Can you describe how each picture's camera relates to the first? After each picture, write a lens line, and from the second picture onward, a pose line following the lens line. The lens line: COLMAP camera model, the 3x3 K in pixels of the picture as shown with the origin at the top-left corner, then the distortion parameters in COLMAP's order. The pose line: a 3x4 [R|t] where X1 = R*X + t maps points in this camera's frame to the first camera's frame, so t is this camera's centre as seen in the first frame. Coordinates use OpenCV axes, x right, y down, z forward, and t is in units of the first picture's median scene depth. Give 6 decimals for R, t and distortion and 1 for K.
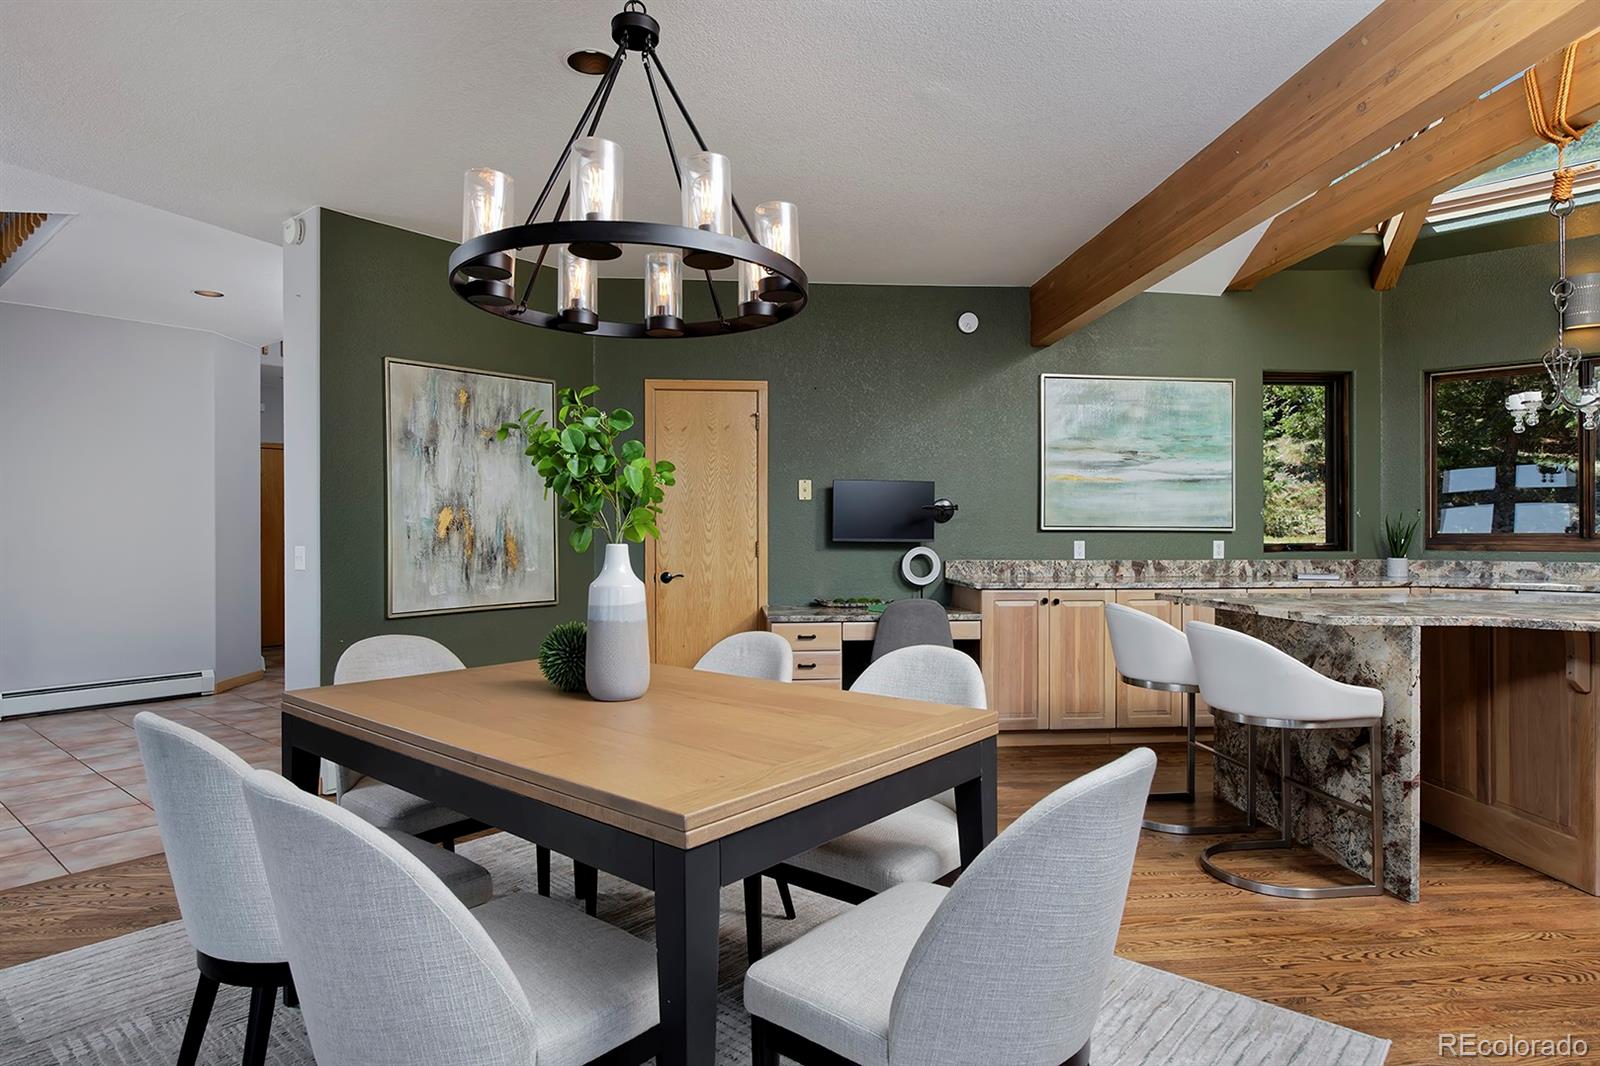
lens RADIAL K [[900.6, 0, 797.9], [0, 900.6, 531.9], [0, 0, 1]] dist [-0.014611, 0.009815]
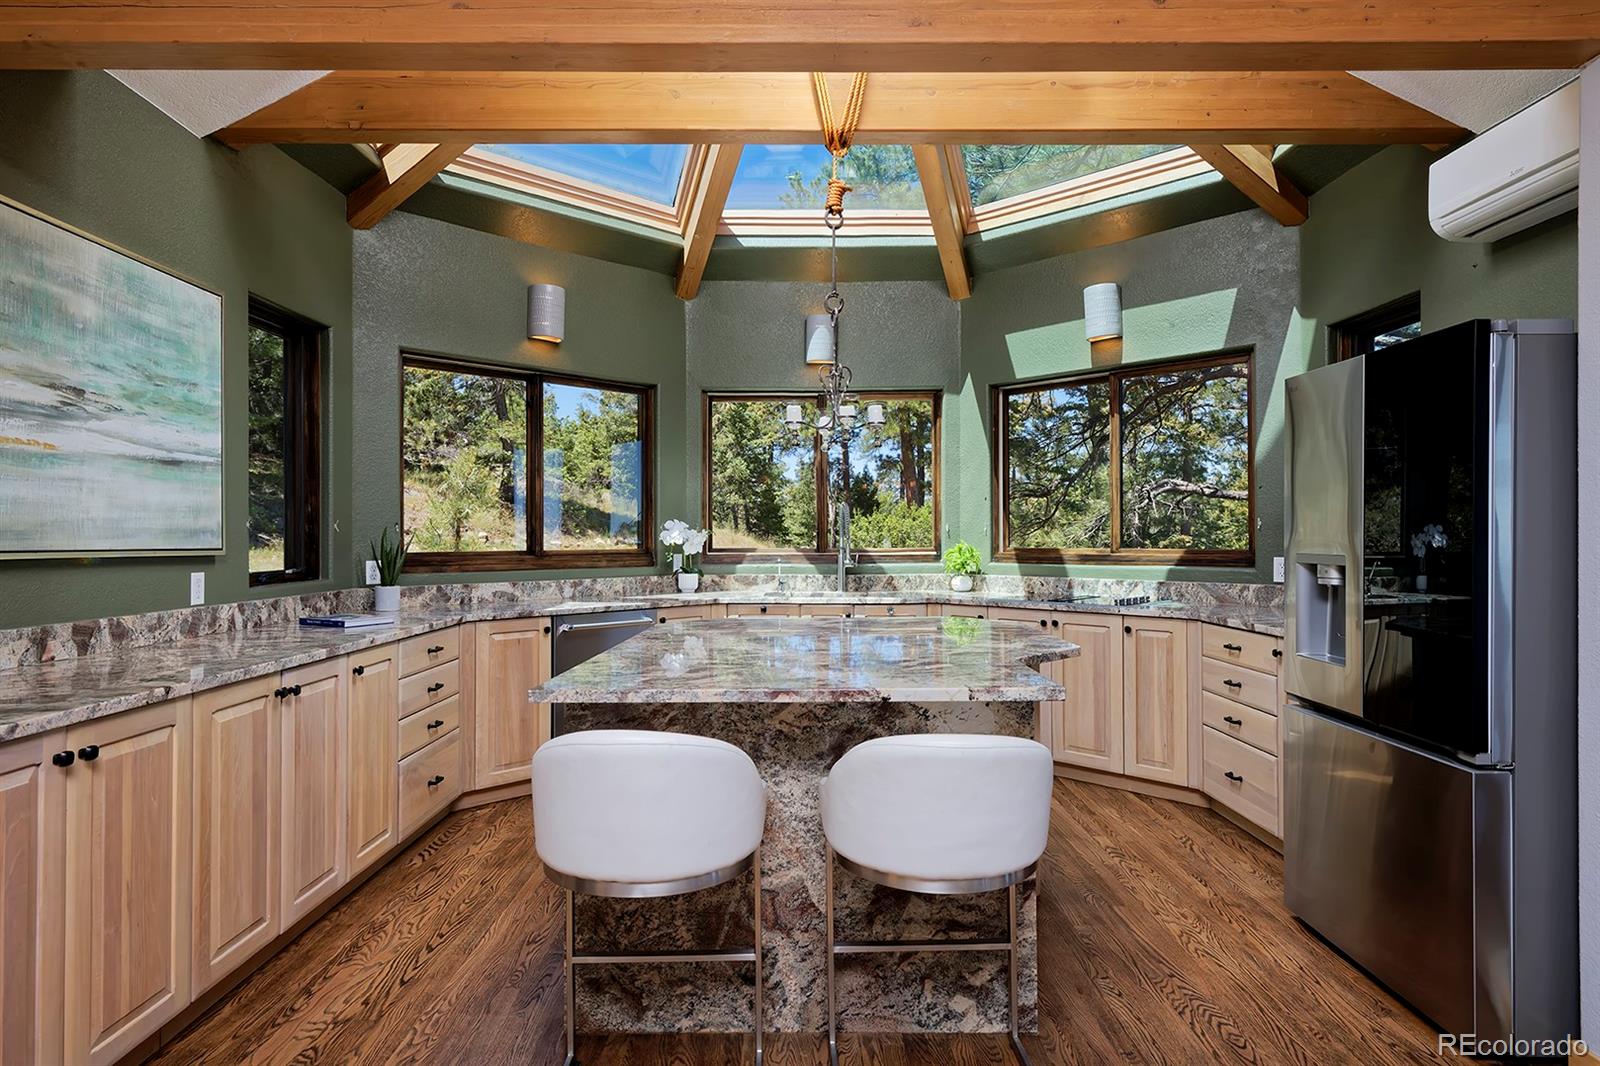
lens RADIAL K [[900.6, 0, 812.8], [0, 900.6, 525.4], [0, 0, 1]] dist [-0.014611, 0.009815]
pose [[0.064049, 0.011302, 0.997883, -0.065805], [0.000120, 0.999936, -0.011333, -0.013435], [-0.997947, 0.000845, 0.064043, 0.589507]]
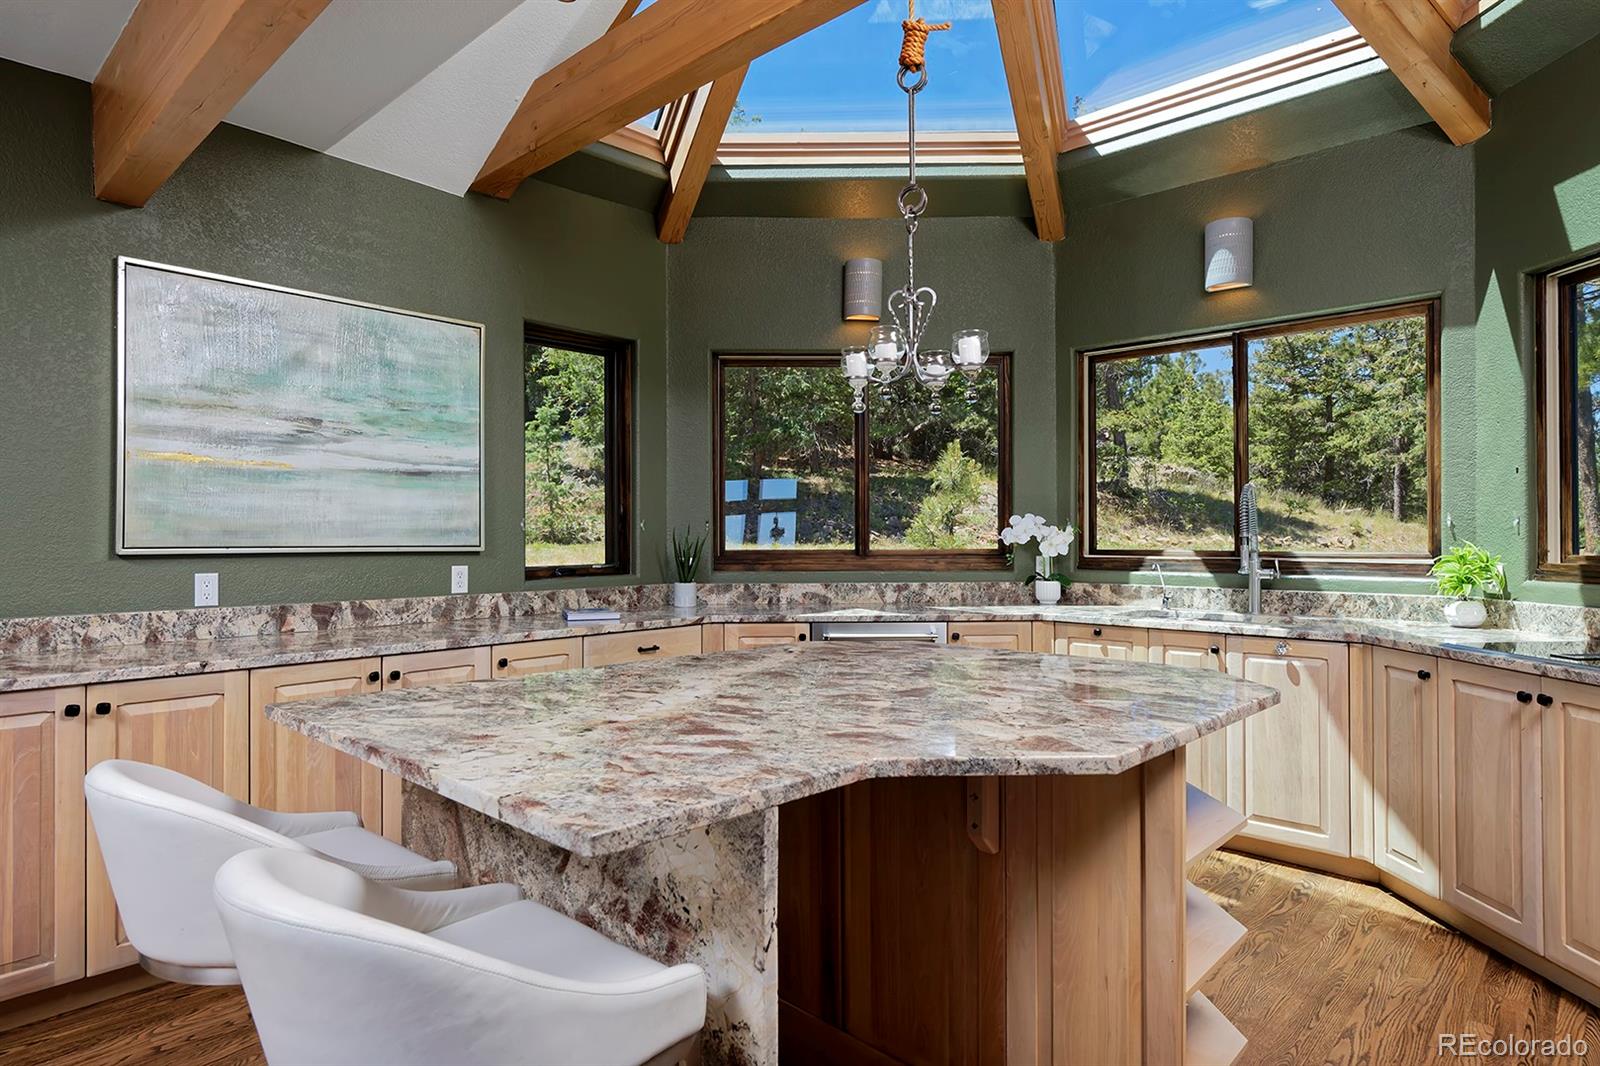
lens RADIAL K [[900.6, 0, 806.7], [0, 900.6, 534.2], [0, 0, 1]] dist [-0.014611, 0.009815]
pose [[0.735518, -0.001629, 0.677503, 0.211379], [0.000958, 0.999999, 0.001364, -0.014364], [-0.677505, -0.000354, 0.735518, 0.345835]]
